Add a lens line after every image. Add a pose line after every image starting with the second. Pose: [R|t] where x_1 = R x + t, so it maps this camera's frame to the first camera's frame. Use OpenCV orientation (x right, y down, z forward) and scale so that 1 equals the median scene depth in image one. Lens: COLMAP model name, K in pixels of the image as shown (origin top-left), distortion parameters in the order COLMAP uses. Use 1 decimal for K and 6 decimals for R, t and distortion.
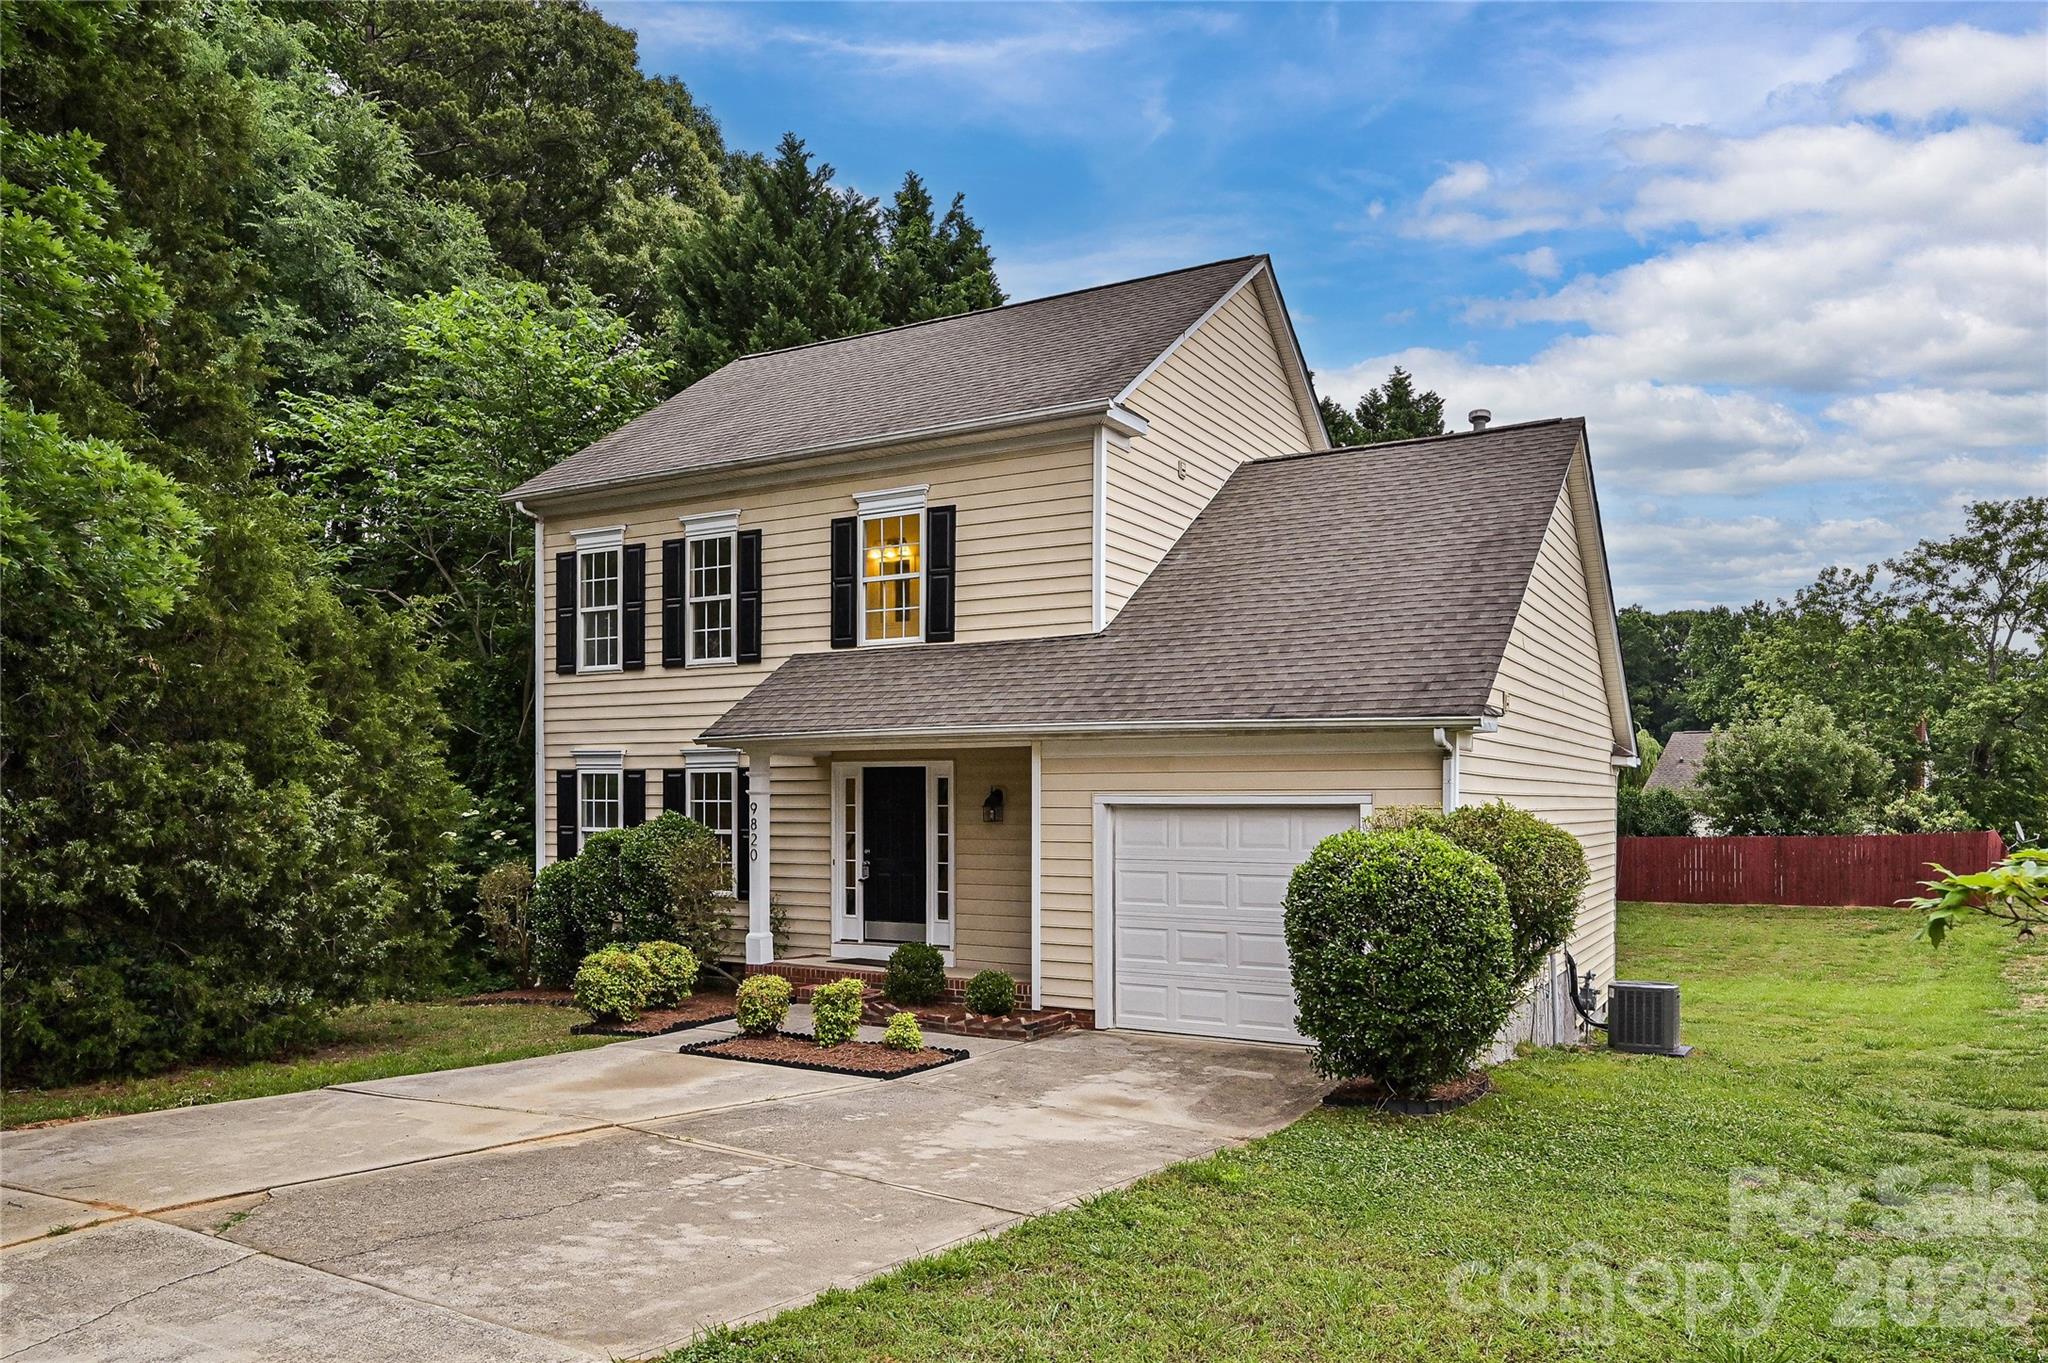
lens RADIAL K [[1407.5, 0, 1029.3], [0, 1407.5, 838.2], [0, 0, 1]] dist [0.001574, -0.002392]
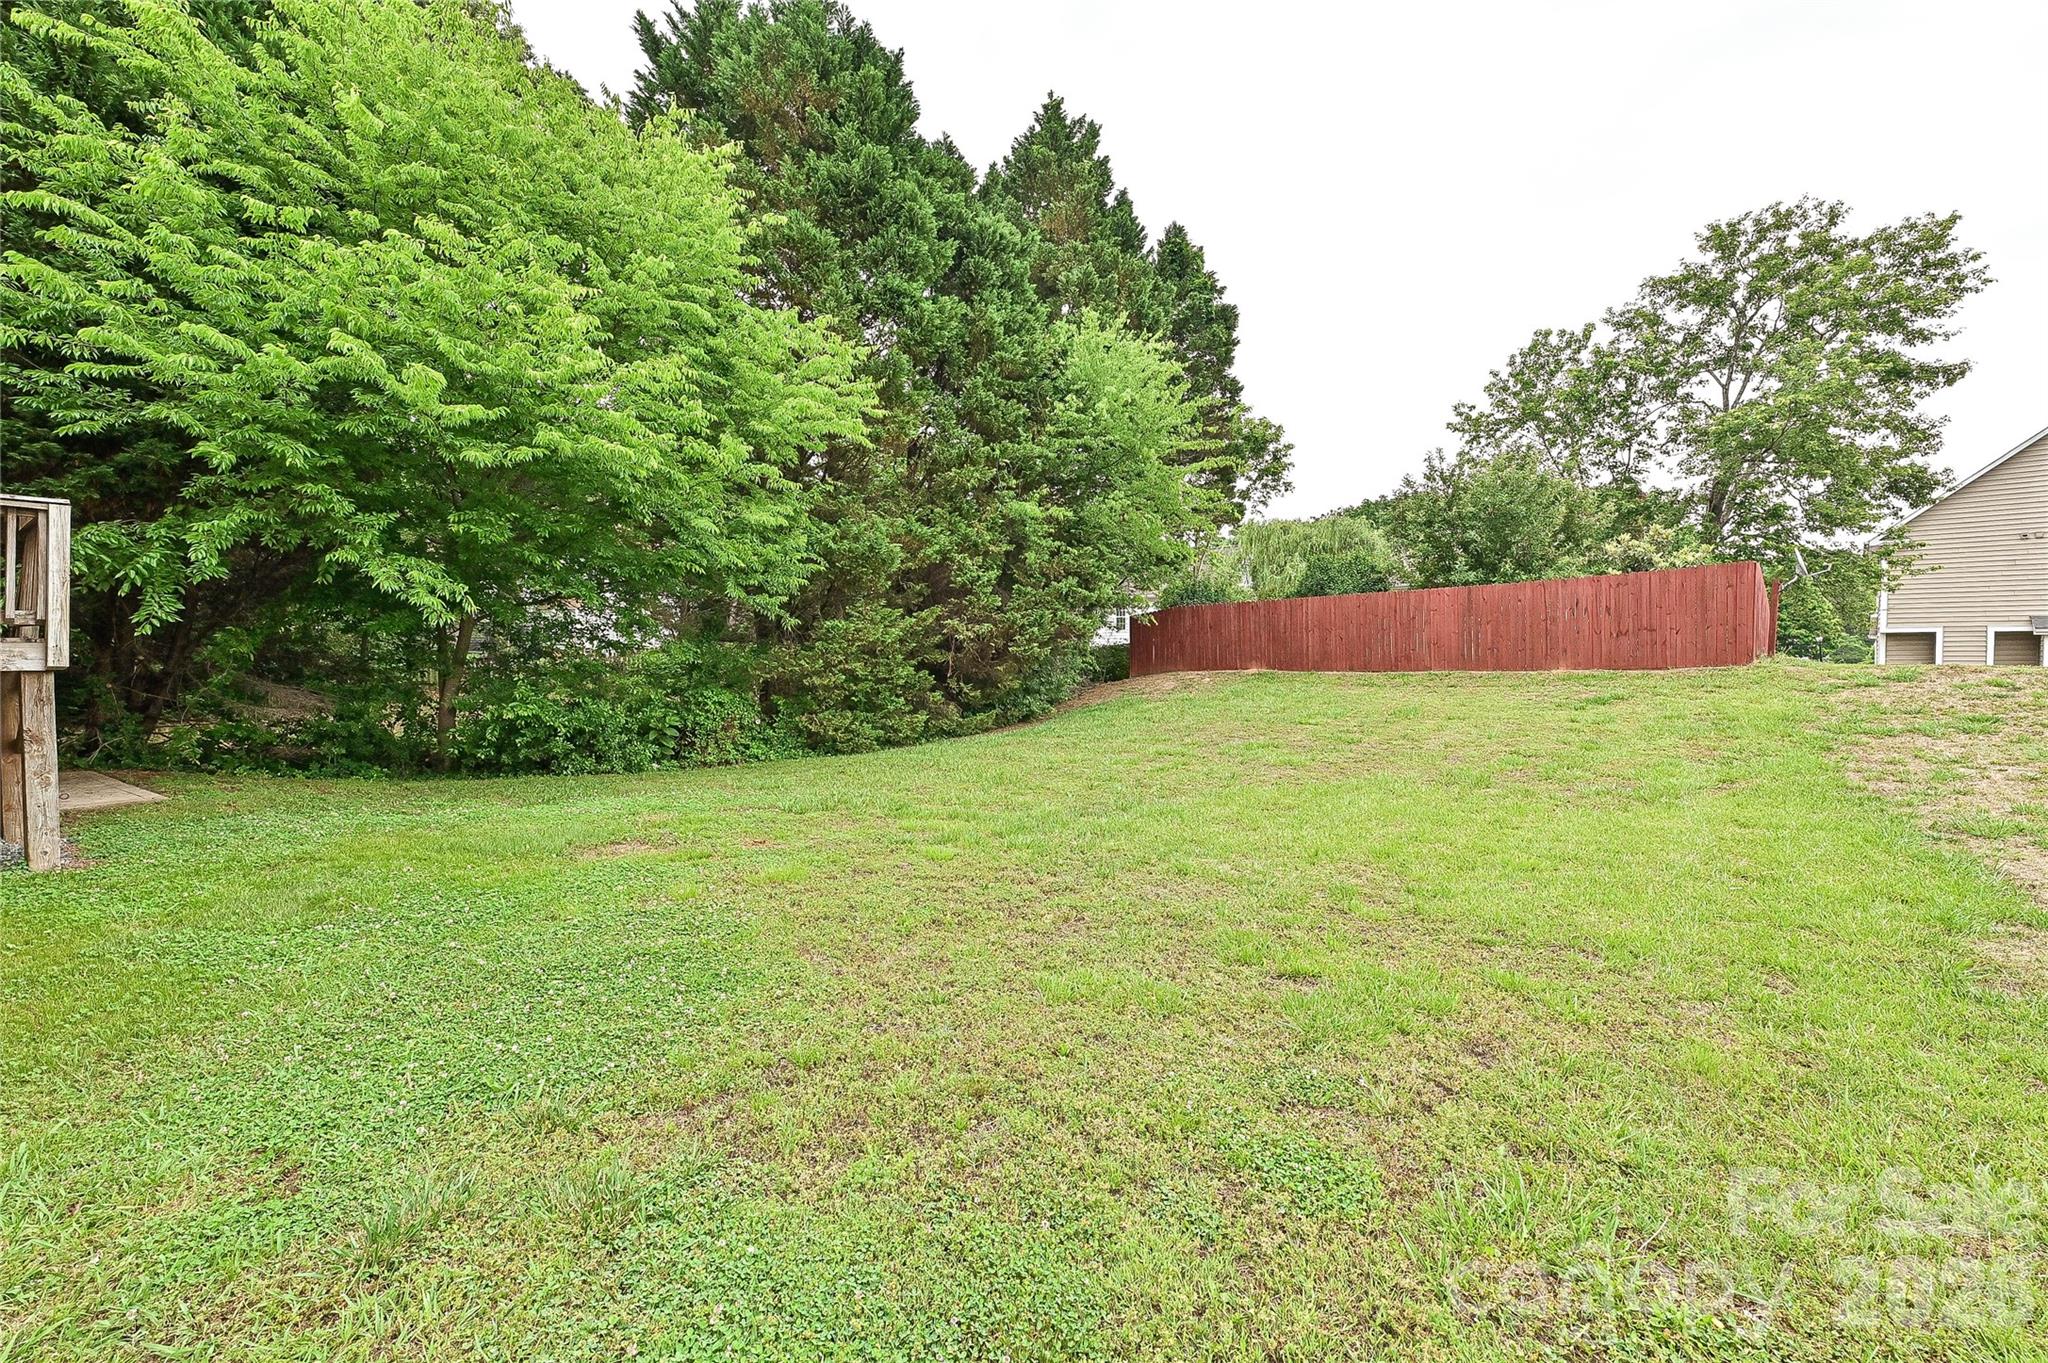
lens RADIAL K [[818.3, 0, 1035.7], [0, 818.3, 669.1], [0, 0, 1]] dist [-0.000120, -0.001307]
pose [[0.998396, -0.007205, -0.056160, 0.709516], [0.007874, 0.999901, 0.011688, 0.088491], [0.056071, -0.012111, 0.998353, 1.181650]]
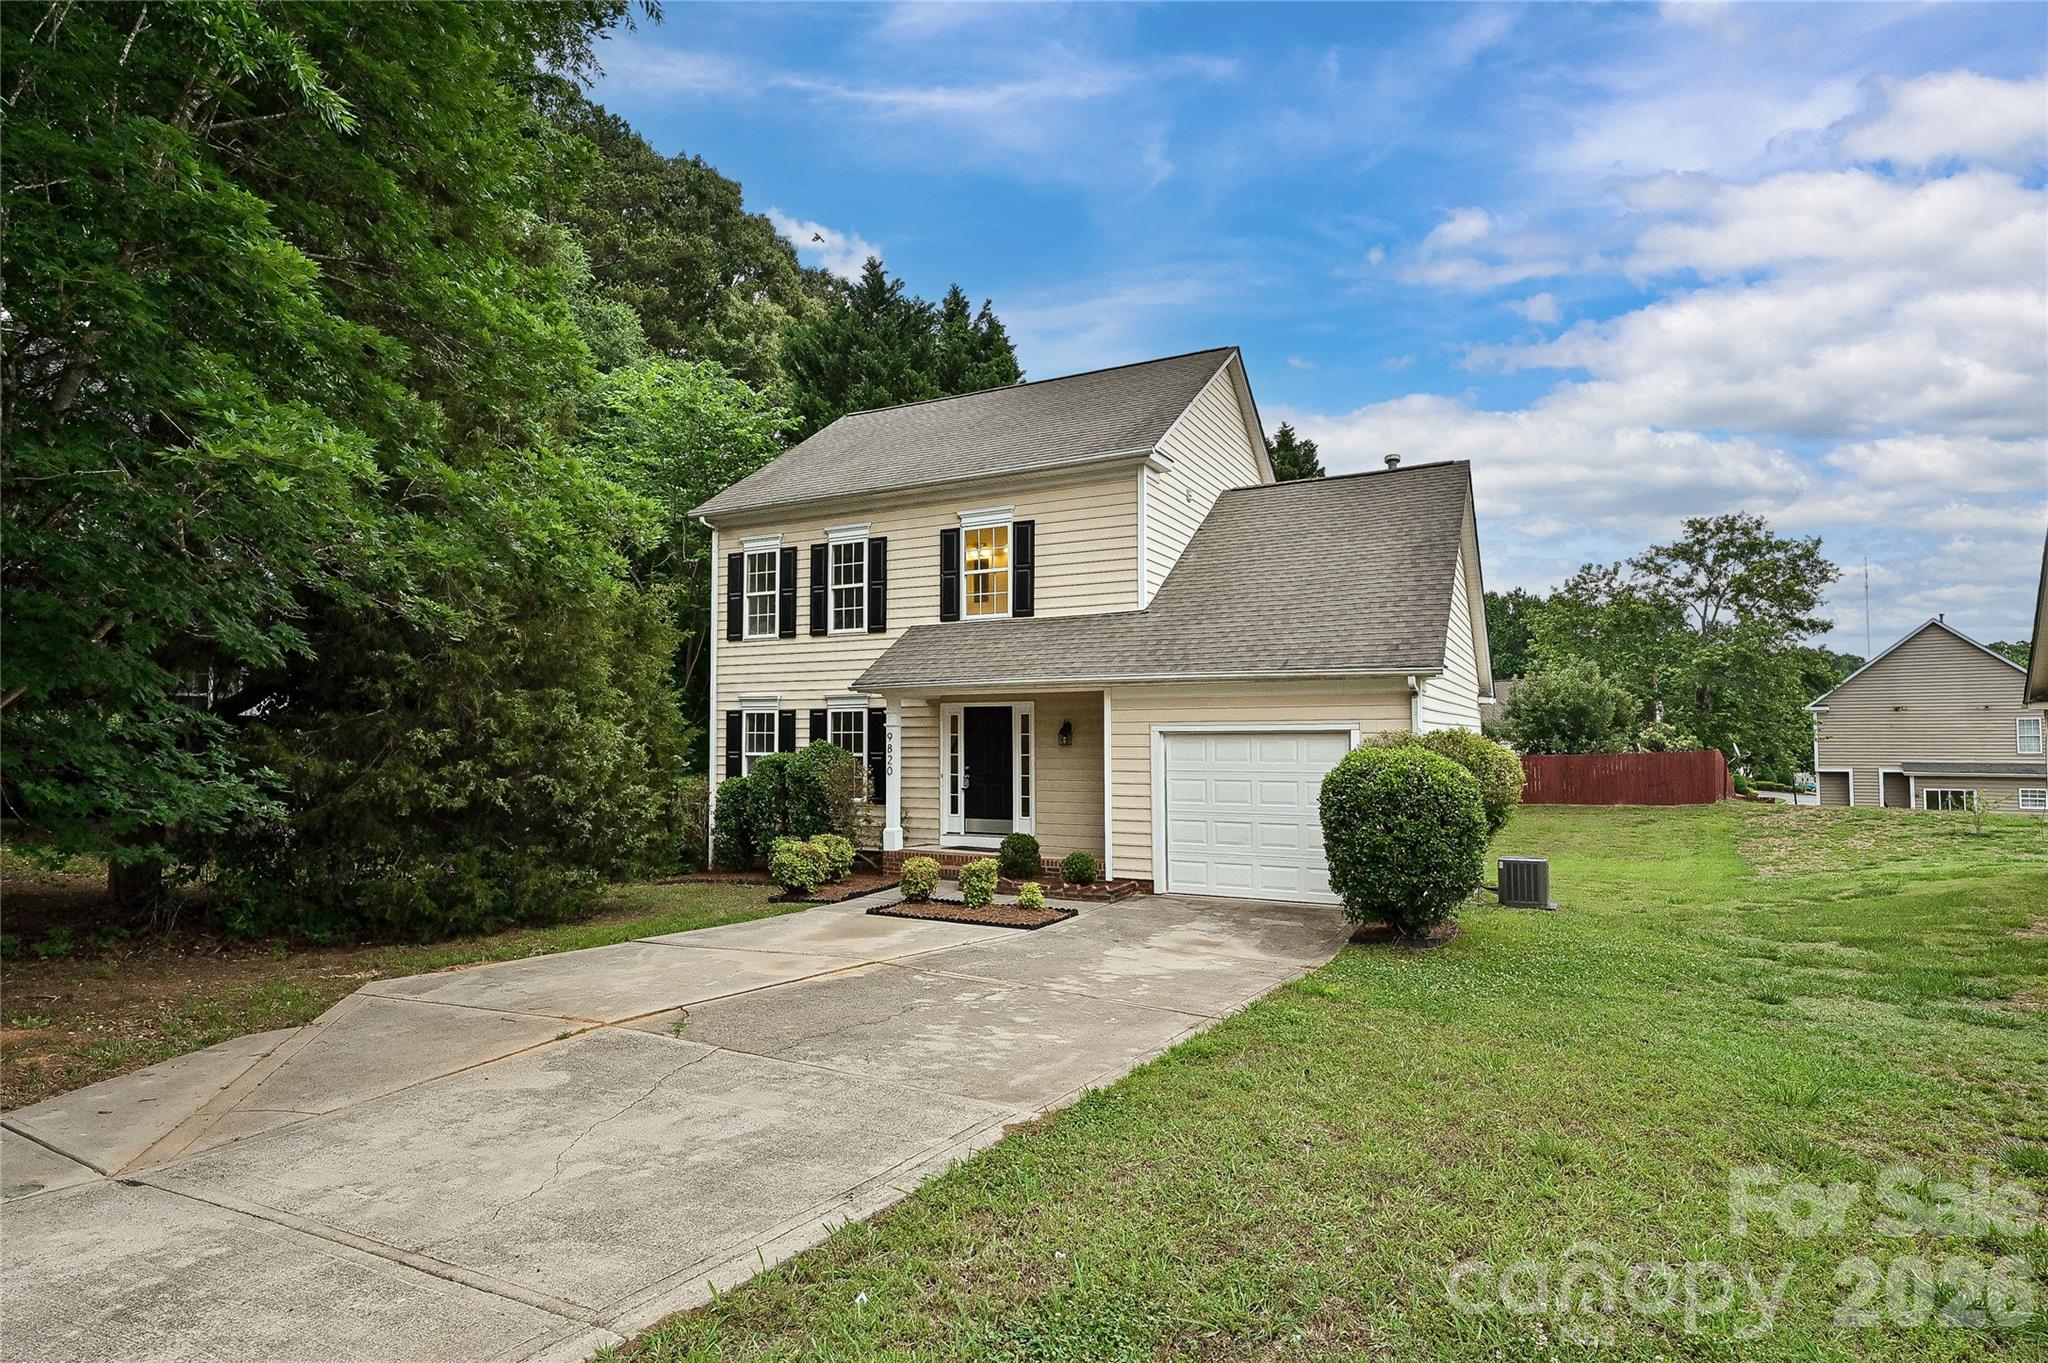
lens RADIAL K [[1042.4, 0, 1028.5], [0, 1042.4, 699.7], [0, 0, 1]] dist [0.000809, 0.000191]
pose [[0.999126, -0.005085, 0.041496, -0.094927], [0.007566, 0.998178, -0.059855, 0.004119], [-0.041116, 0.060116, 0.997344, -0.024088]]
